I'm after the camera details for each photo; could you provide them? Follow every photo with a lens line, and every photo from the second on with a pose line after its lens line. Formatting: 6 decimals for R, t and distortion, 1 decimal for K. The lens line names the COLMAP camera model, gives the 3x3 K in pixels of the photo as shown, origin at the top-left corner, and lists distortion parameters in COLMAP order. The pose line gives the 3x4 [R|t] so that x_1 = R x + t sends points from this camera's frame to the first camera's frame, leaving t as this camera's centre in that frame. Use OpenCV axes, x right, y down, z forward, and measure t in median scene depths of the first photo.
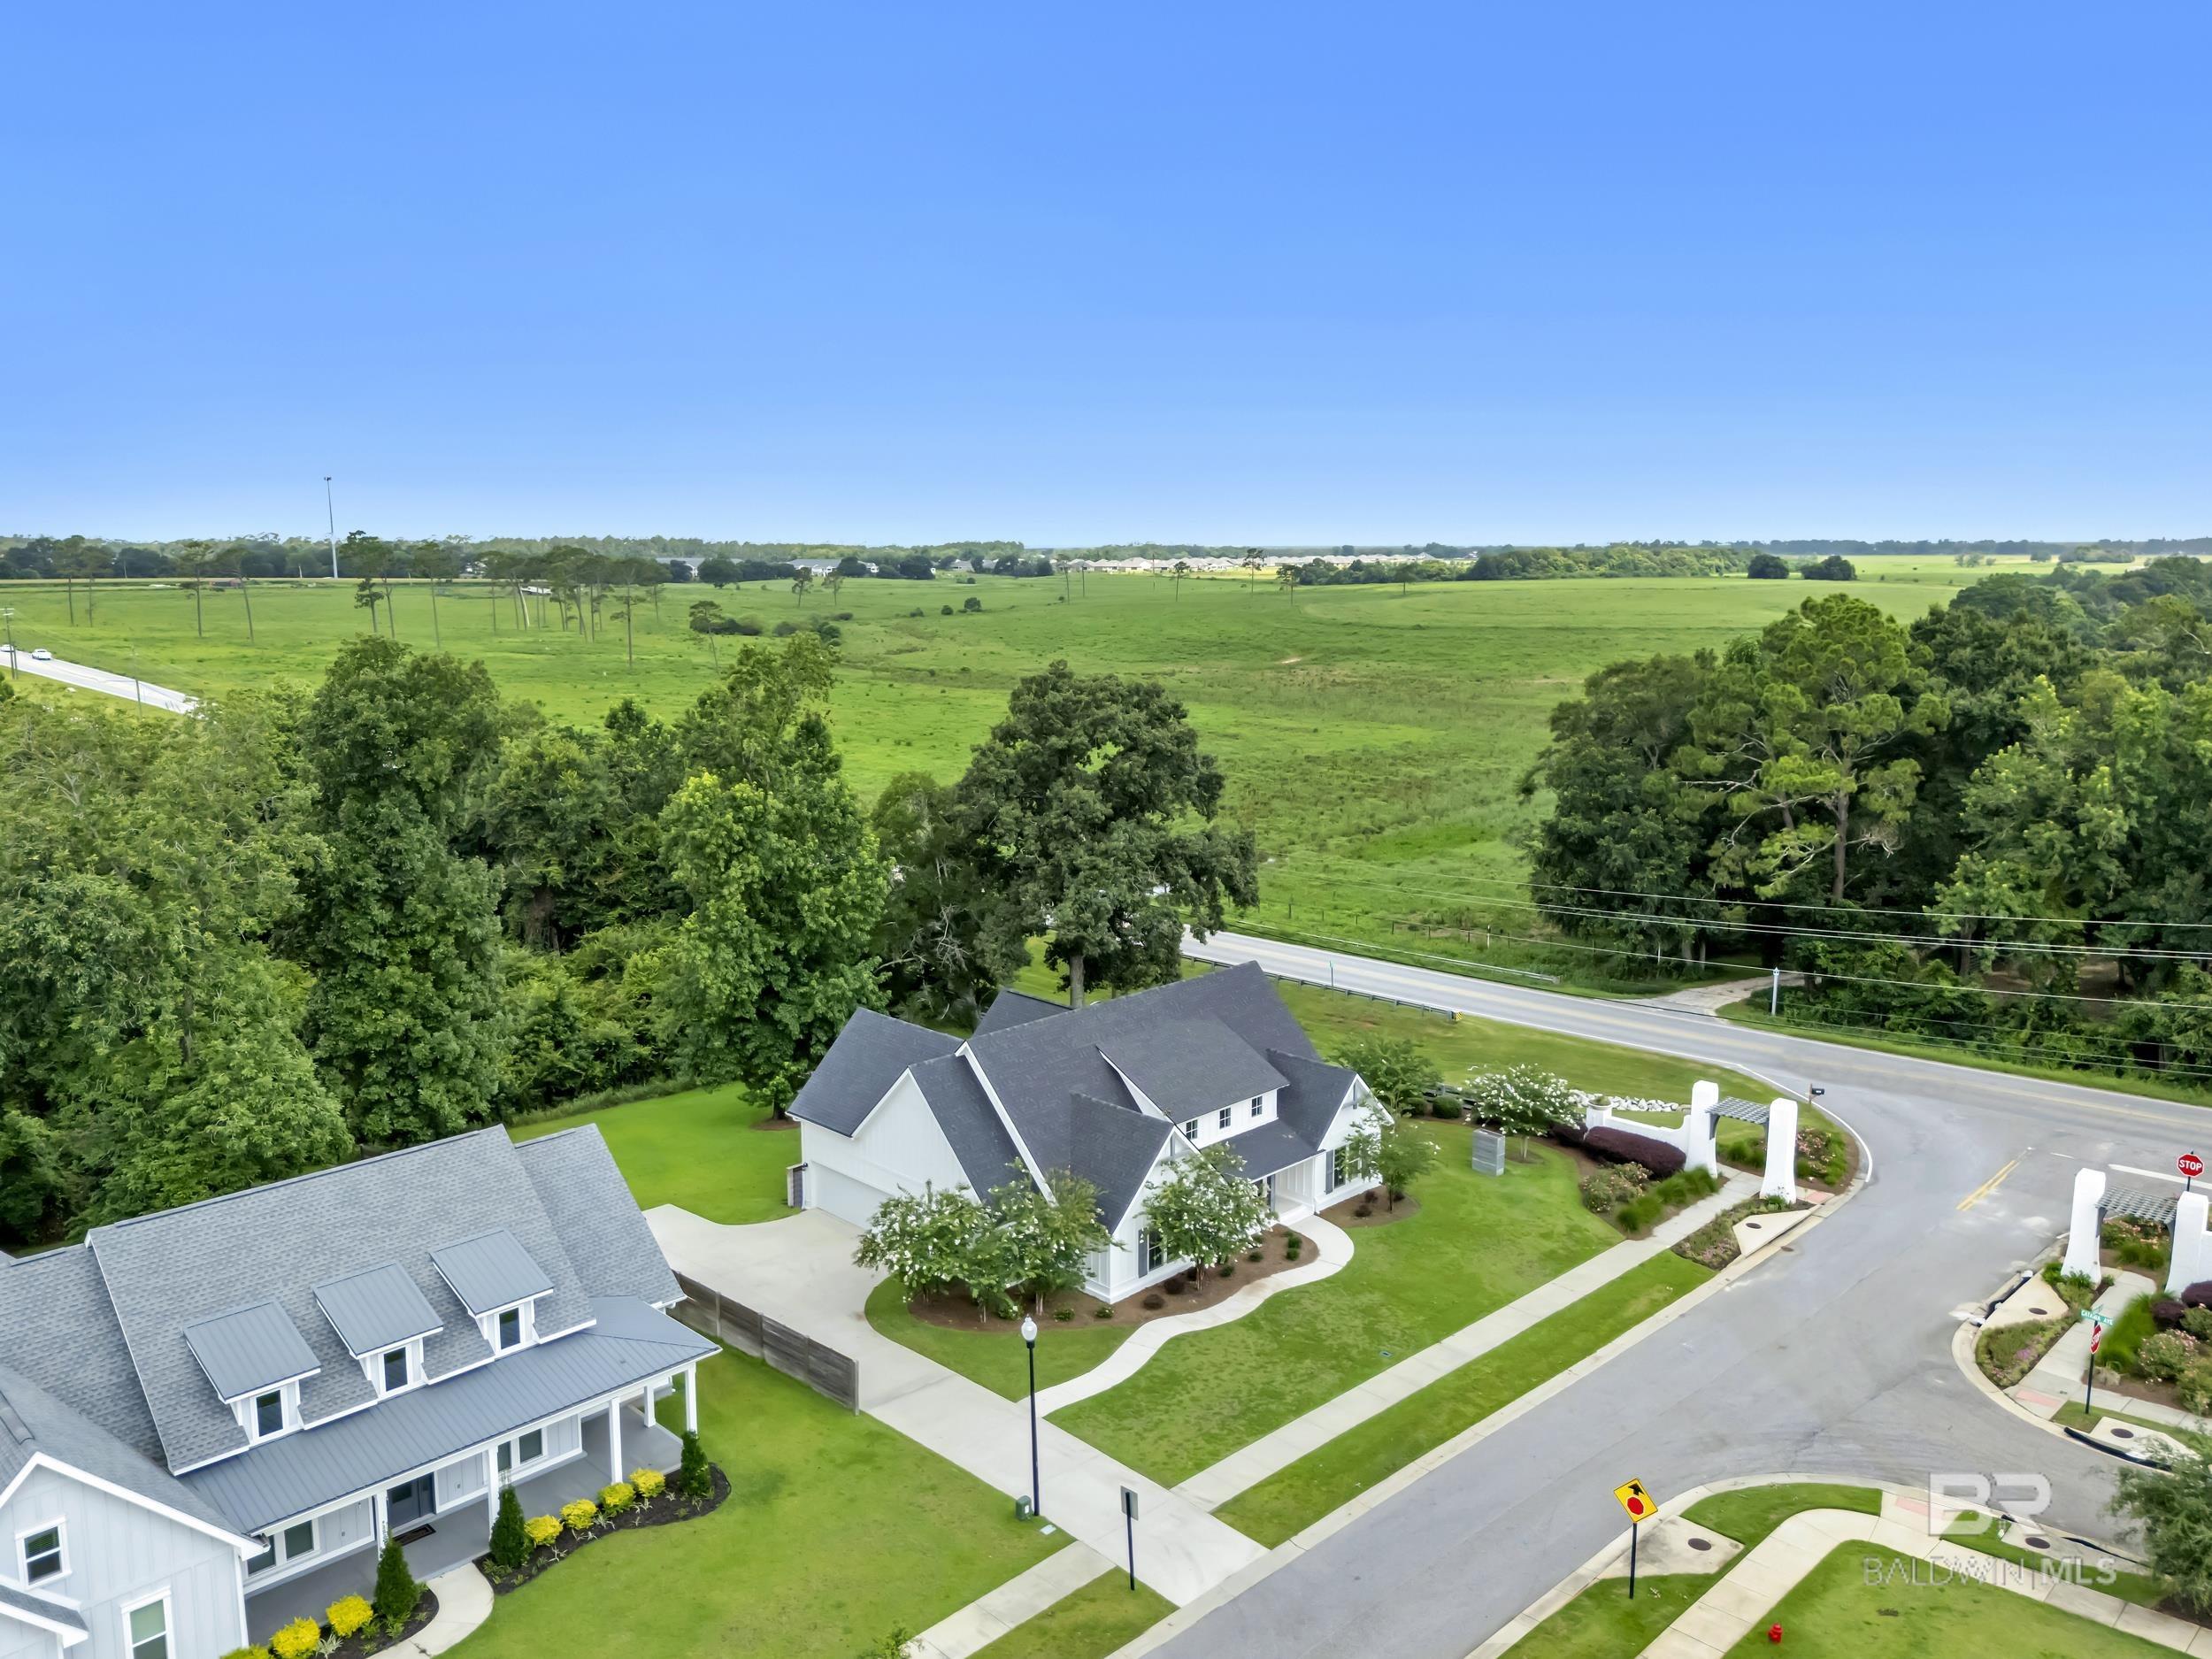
lens RADIAL K [[1700.6, 0, 1106.0], [0, 1700.6, 829.5], [0, 0, 1]] dist [0.052839, -0.063173]
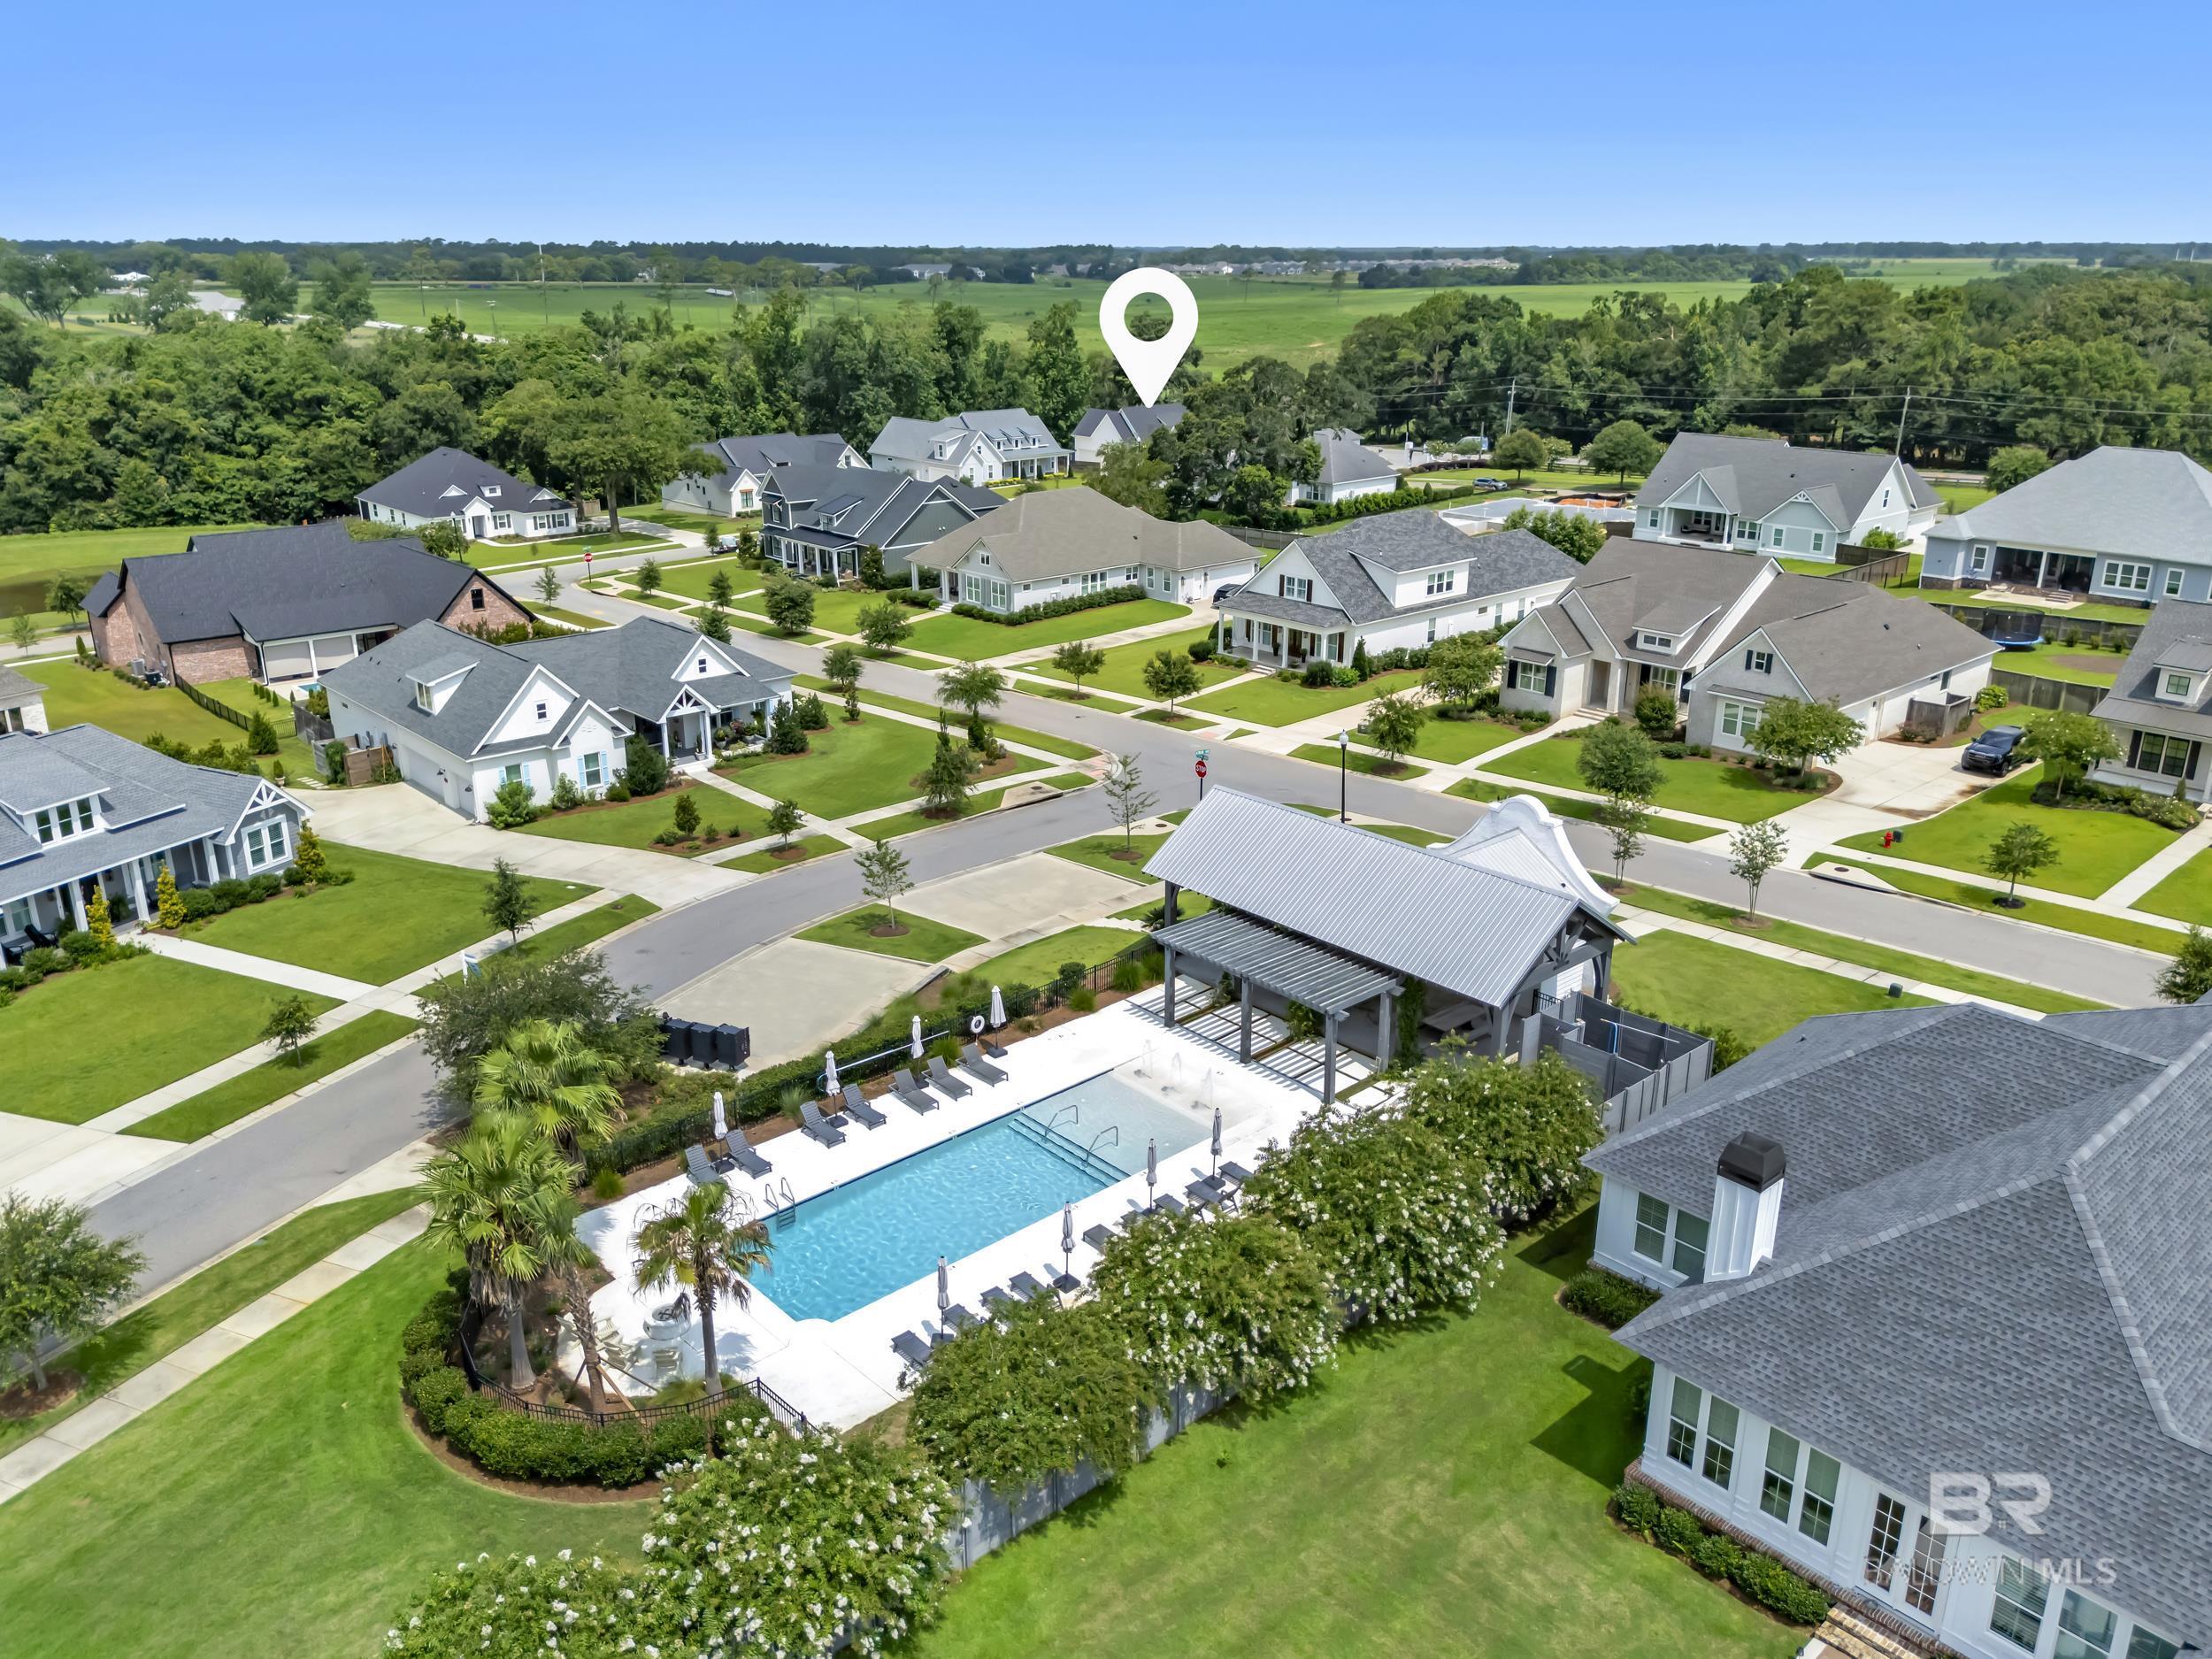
lens RADIAL K [[1668.4, 0, 1106.0], [0, 1668.4, 829.5], [0, 0, 1]] dist [0.069113, -0.062500]
pose [[0.998708, 0.015625, -0.048350, 0.074784], [-0.007296, 0.985783, 0.167864, 0.391579], [0.050285, -0.167295, 0.984624, -2.664580]]
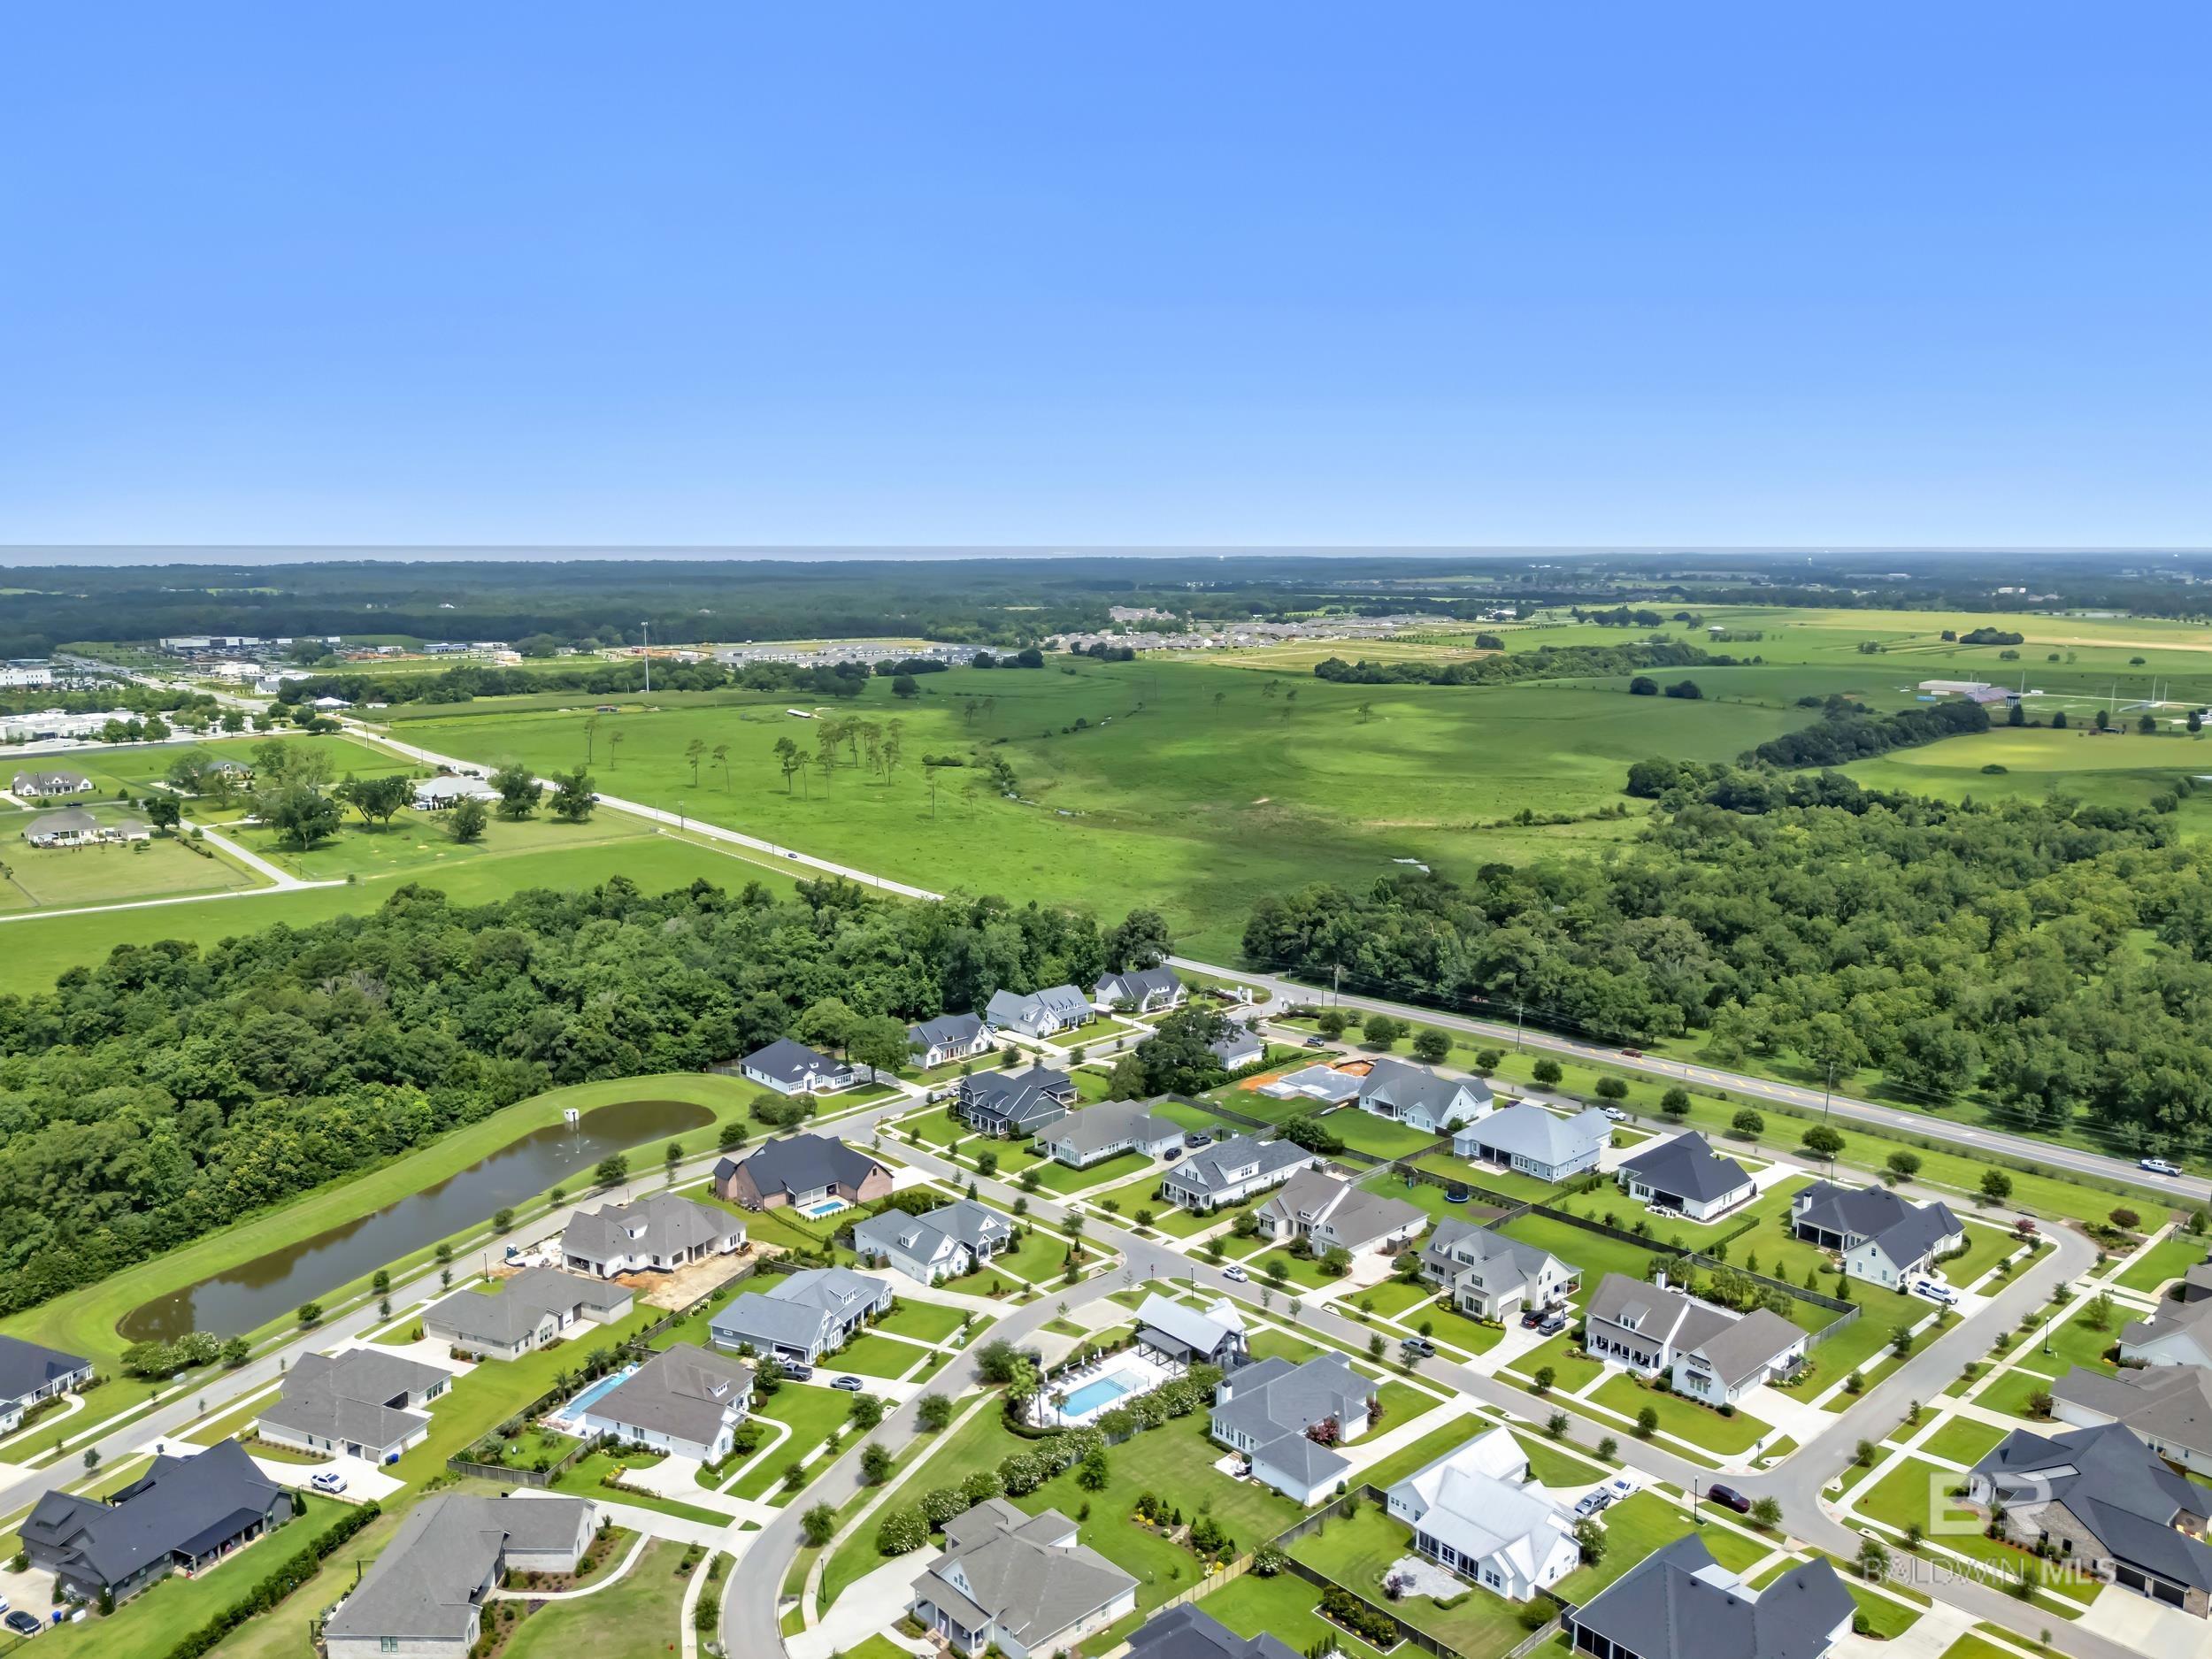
lens RADIAL K [[1635.7, 0, 1115.2], [0, 1635.7, 826.6], [0, 0, 1]] dist [0.089963, -0.001802]
pose [[0.999093, 0.011021, -0.041129, 0.142686], [-0.011067, 0.999938, -0.000879, -0.445095], [0.041116, 0.001333, 0.999153, -5.215155]]
